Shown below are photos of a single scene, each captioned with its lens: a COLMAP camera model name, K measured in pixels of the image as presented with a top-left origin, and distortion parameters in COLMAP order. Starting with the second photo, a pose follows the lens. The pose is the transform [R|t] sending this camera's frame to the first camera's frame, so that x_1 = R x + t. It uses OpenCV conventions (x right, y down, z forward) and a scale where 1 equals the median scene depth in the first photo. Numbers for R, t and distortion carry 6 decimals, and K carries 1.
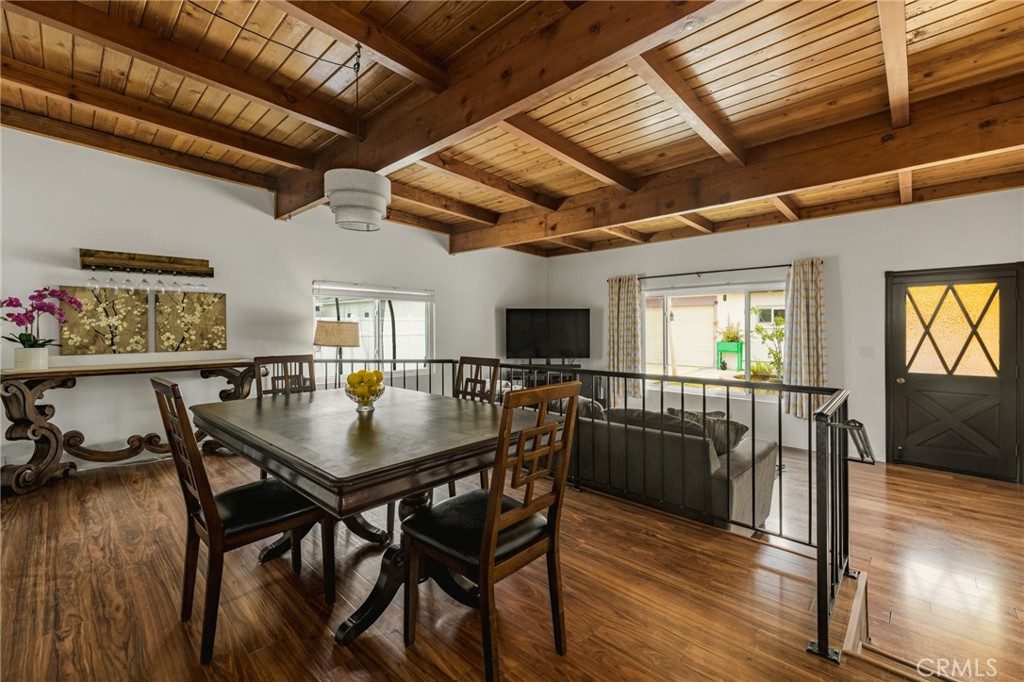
lens RADIAL K [[428.7, 0, 496.4], [0, 428.7, 327.8], [0, 0, 1]] dist [0.010688, -0.000786]
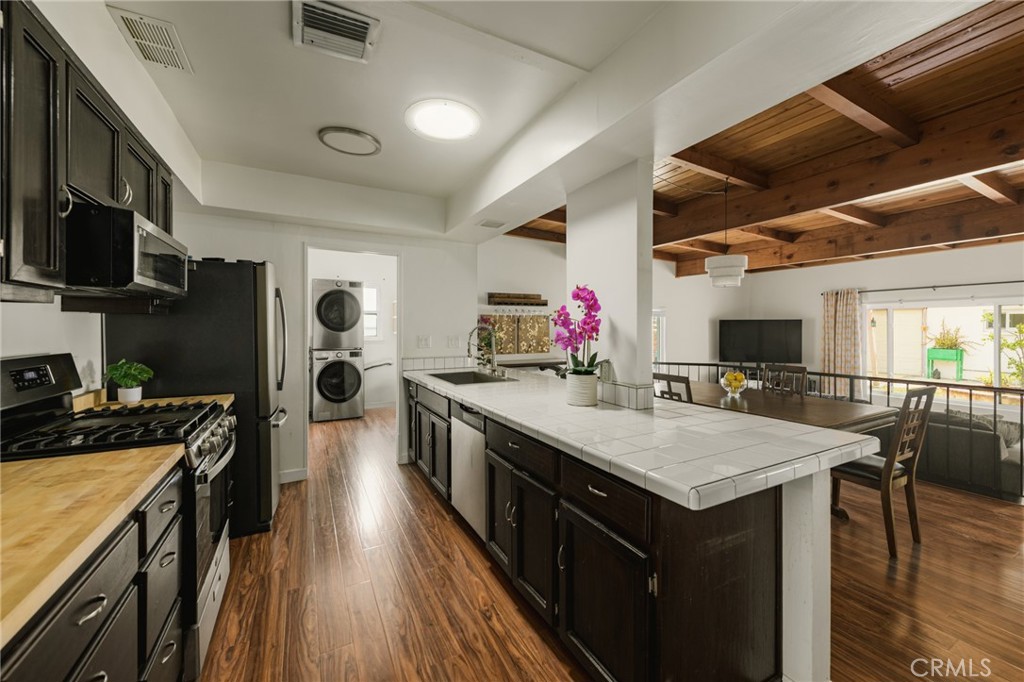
lens RADIAL K [[389.6, 0, 507.1], [0, 389.6, 329.3], [0, 0, 1]] dist [0.002706, -0.000365]
pose [[0.949889, 0.003011, -0.312574, -0.313773], [-0.001716, 0.999989, 0.004420, -0.034656], [0.312584, -0.003662, 0.949883, -0.336972]]
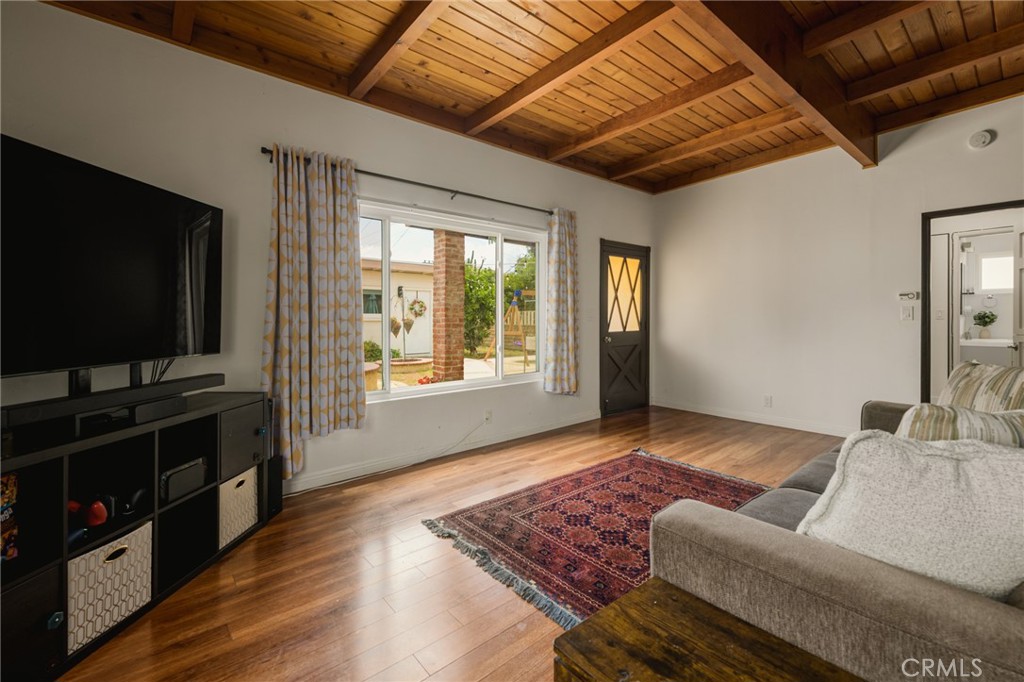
lens RADIAL K [[428.7, 0, 543.8], [0, 428.7, 318.1], [0, 0, 1]] dist [0.010688, -0.000786]
pose [[0.064896, -0.002504, 0.997889, -0.177772], [0.005010, 0.999985, 0.002183, 0.067153], [-0.997879, 0.004858, 0.064907, 1.138140]]
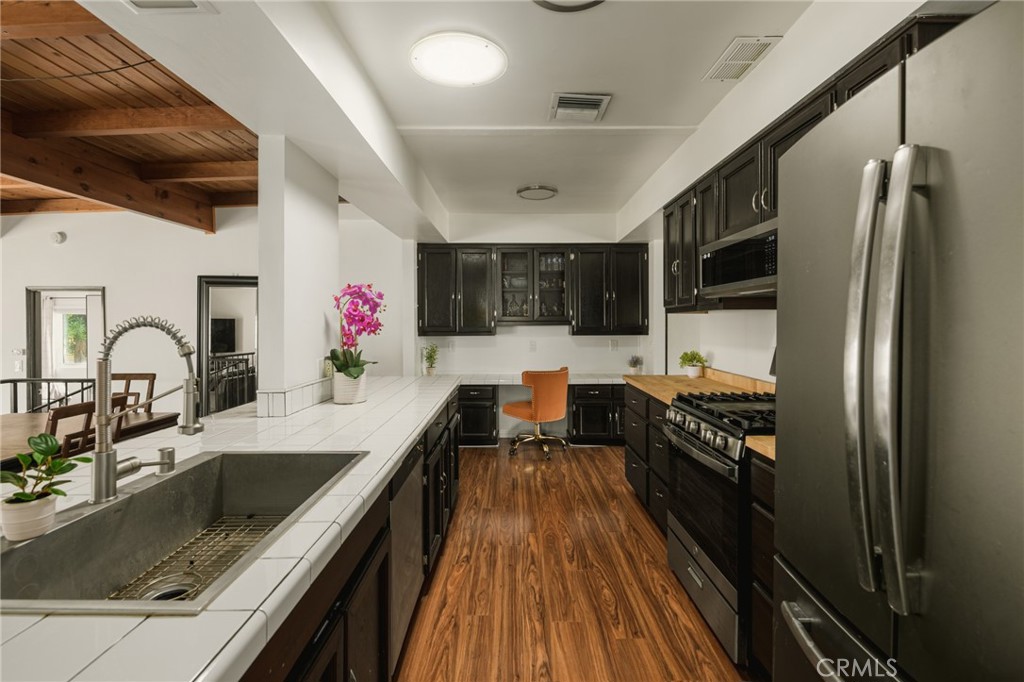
lens RADIAL K [[434.5, 0, 509.1], [0, 434.5, 327.6], [0, 0, 1]] dist [-0.001902, -0.000086]
pose [[-0.691683, -0.005906, 0.722177, -0.870635], [0.004710, 0.999908, 0.012688, -0.036698], [-0.722186, 0.012178, -0.691592, 0.350890]]
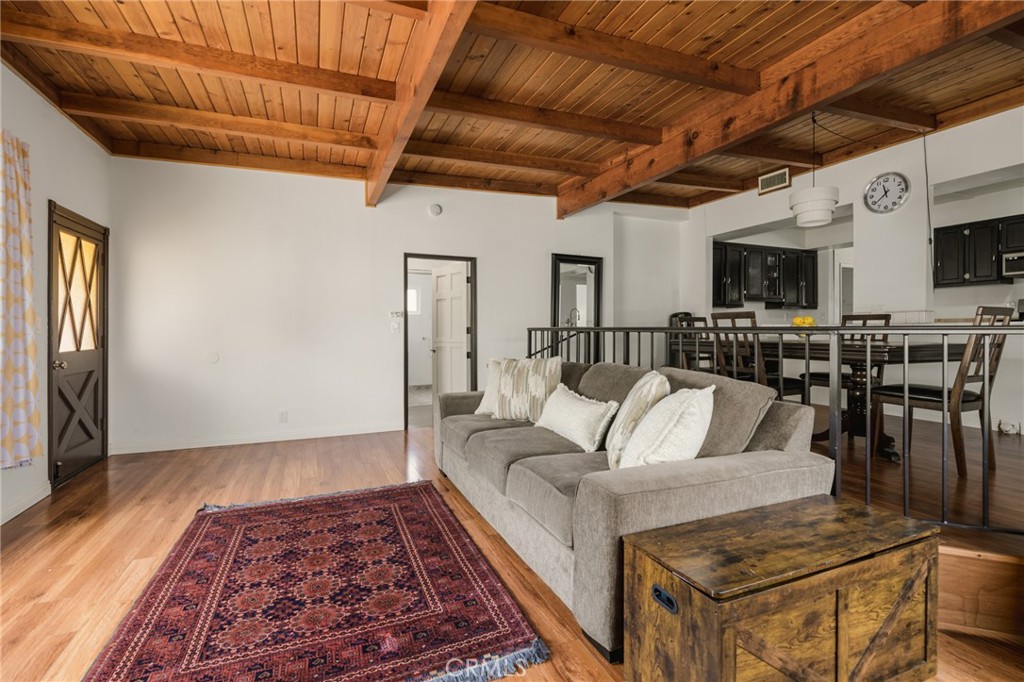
lens RADIAL K [[455.0, 0, 469.9], [0, 455.0, 331.2], [0, 0, 1]] dist [0.005193, -0.001433]
pose [[-0.904645, -0.002257, 0.426161, 0.037489], [-0.001292, 0.999996, 0.002554, 0.069054], [-0.426165, 0.001760, -0.904644, 1.439105]]
